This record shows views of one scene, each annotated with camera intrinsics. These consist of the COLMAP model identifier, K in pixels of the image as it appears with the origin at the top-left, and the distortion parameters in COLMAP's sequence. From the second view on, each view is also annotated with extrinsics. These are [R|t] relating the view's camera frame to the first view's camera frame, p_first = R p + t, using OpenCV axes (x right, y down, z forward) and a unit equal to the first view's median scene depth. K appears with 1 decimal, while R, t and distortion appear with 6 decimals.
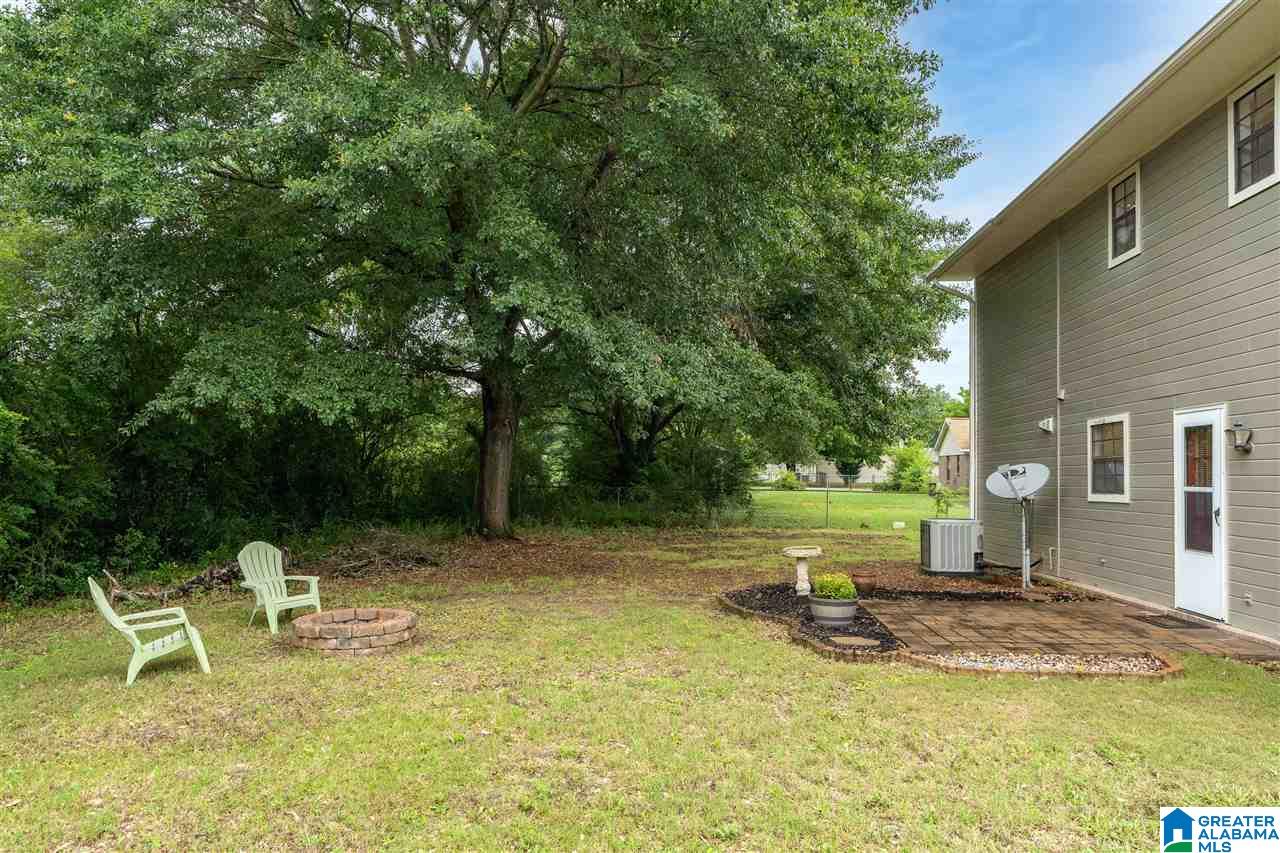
lens RADIAL K [[891.3, 0, 640.9], [0, 891.3, 432.6], [0, 0, 1]] dist [0.001828, 0.002681]
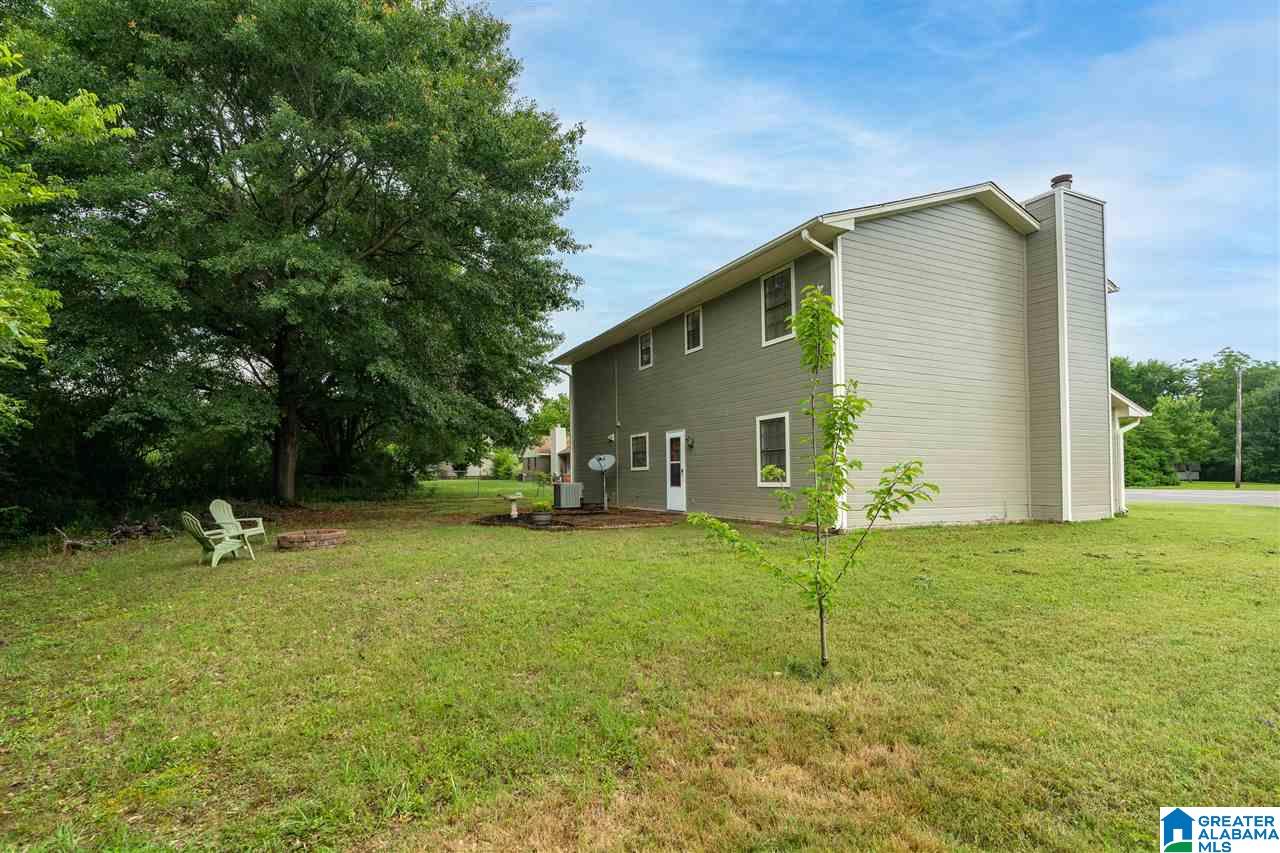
lens RADIAL K [[588.5, 0, 632.9], [0, 588.5, 411.6], [0, 0, 1]] dist [-0.002965, 0.000369]
pose [[0.861319, 0.033353, 0.506969, -0.283419], [-0.004743, 0.998327, -0.057621, 0.013125], [-0.508043, 0.047226, 0.860036, -0.331235]]
